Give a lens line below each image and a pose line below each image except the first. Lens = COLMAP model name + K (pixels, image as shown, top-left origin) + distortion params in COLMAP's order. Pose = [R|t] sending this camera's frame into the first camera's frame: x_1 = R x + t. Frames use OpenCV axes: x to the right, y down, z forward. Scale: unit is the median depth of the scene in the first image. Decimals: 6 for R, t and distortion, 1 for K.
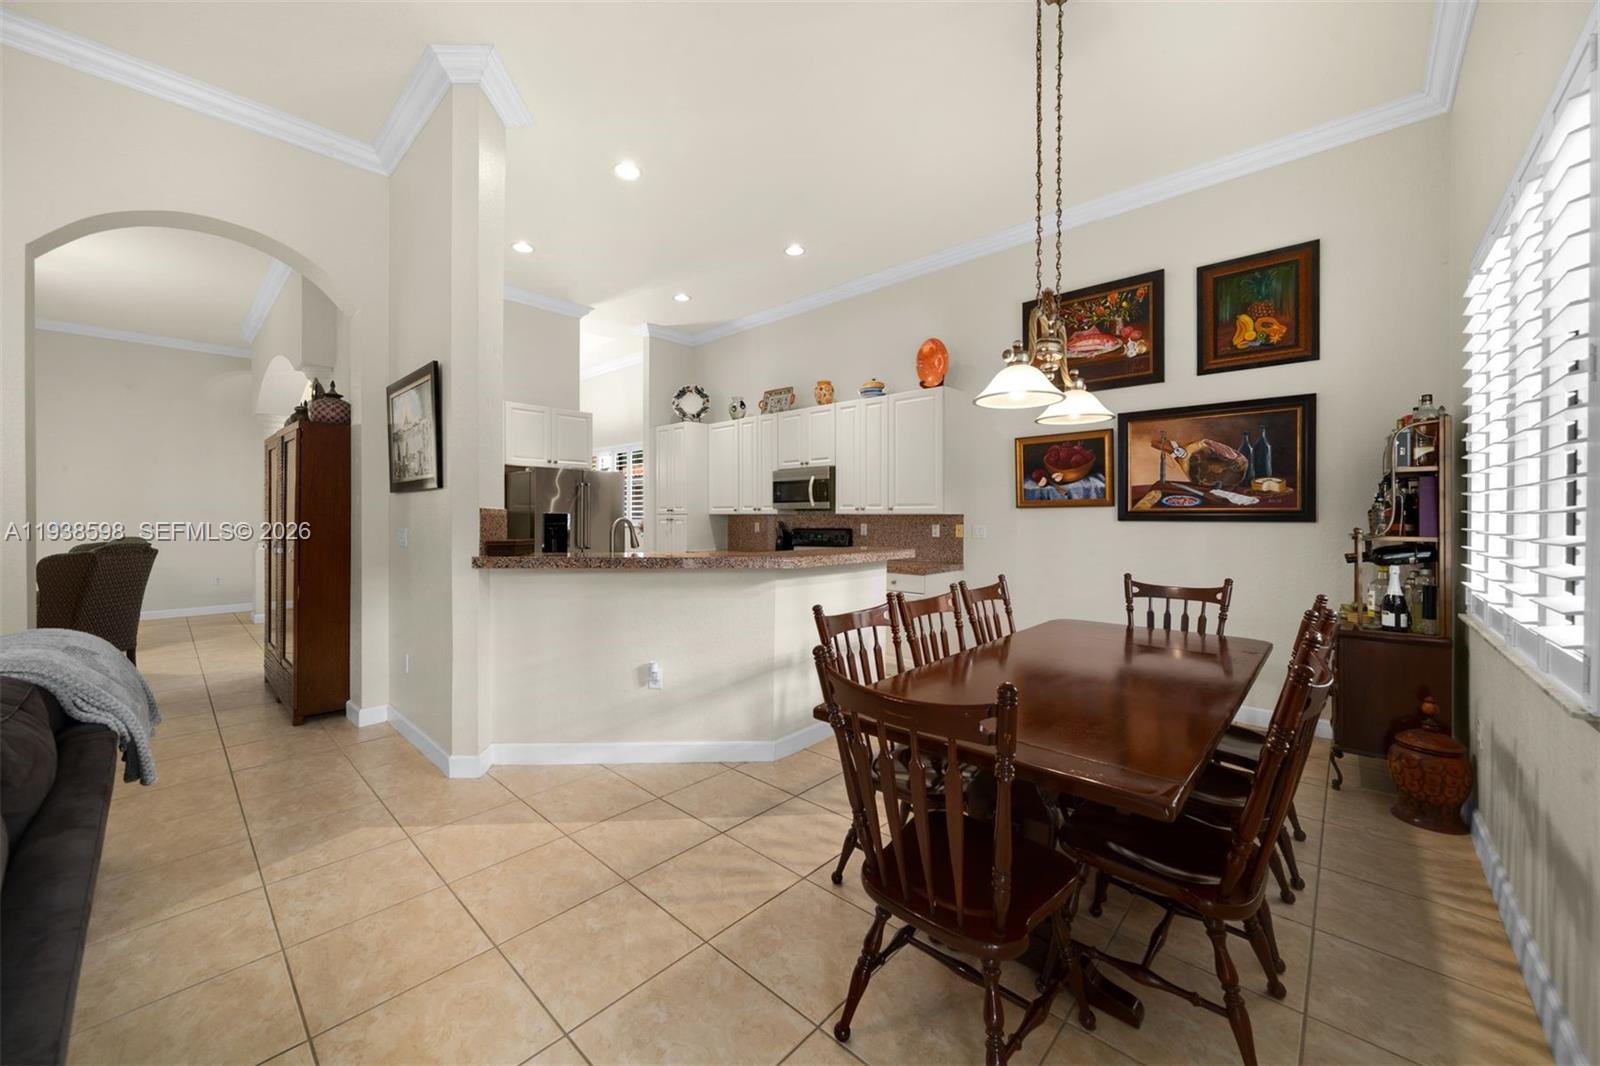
lens RADIAL K [[593.2, 0, 793.8], [0, 593.2, 520.8], [0, 0, 1]] dist [-0.003007, -0.000002]
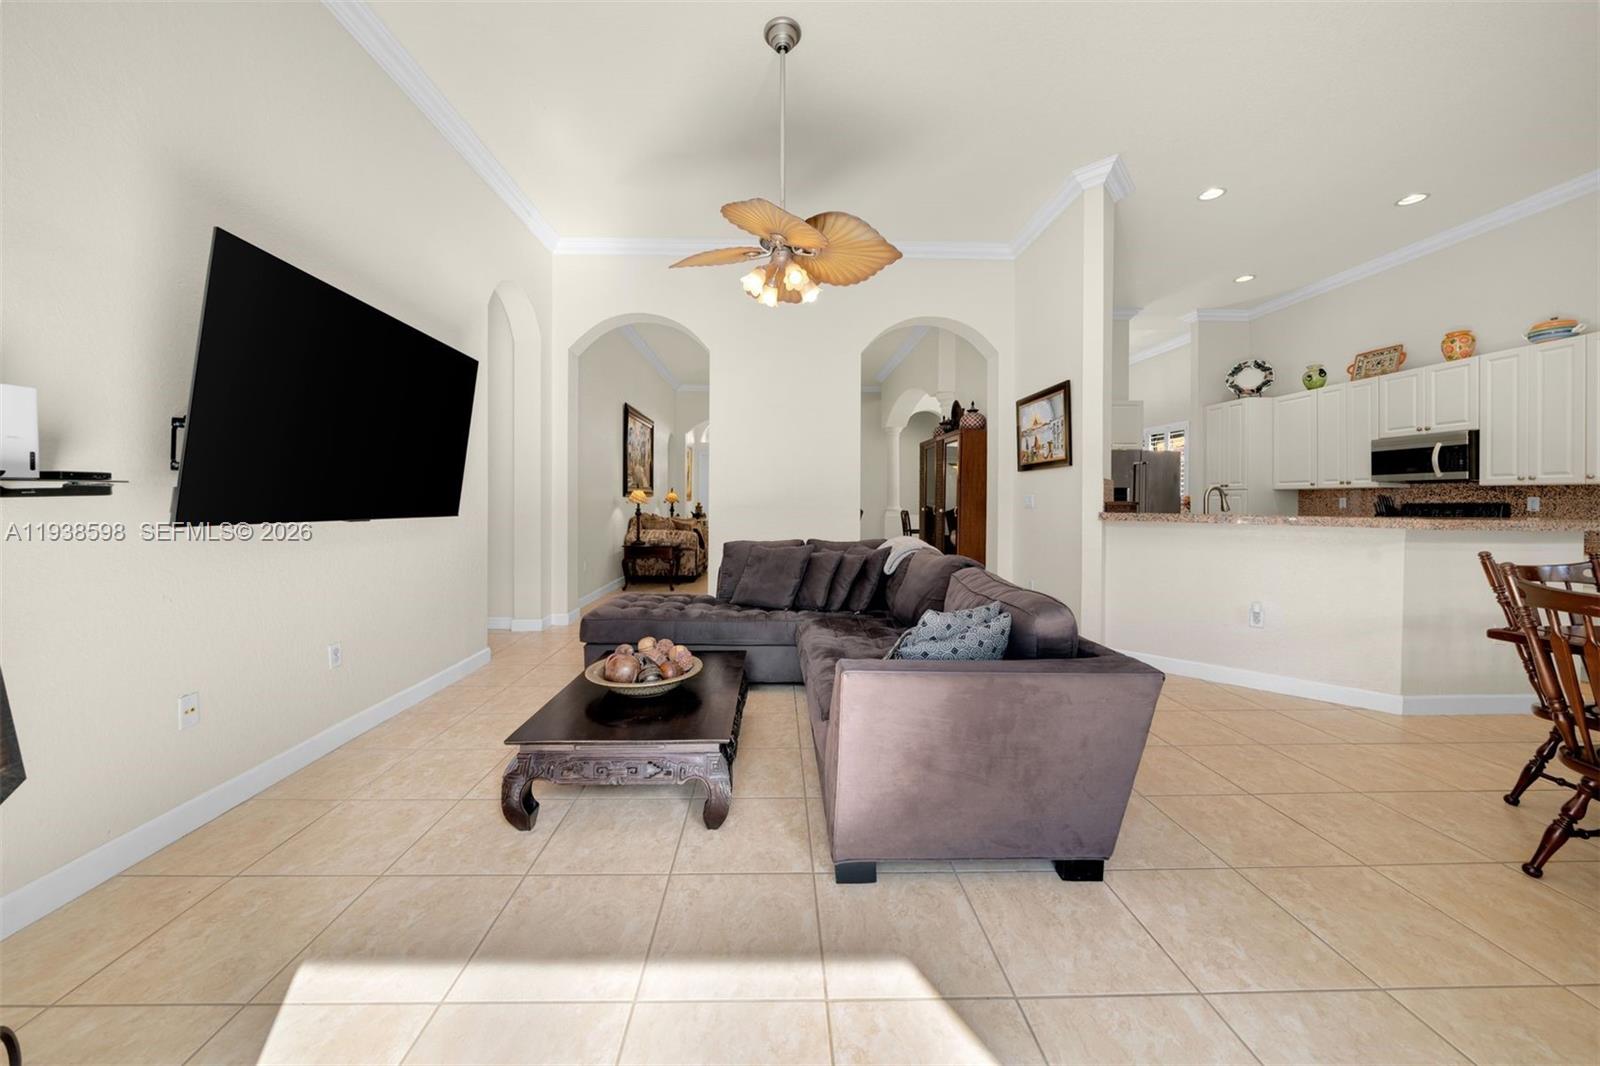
lens RADIAL K [[593.2, 0, 742.1], [0, 593.2, 501.7], [0, 0, 1]] dist [-0.003007, -0.000002]
pose [[0.699265, 0.003381, -0.714854, -0.063270], [-0.011844, 0.999906, -0.006856, 0.030070], [0.714764, 0.013261, 0.699240, -0.347144]]
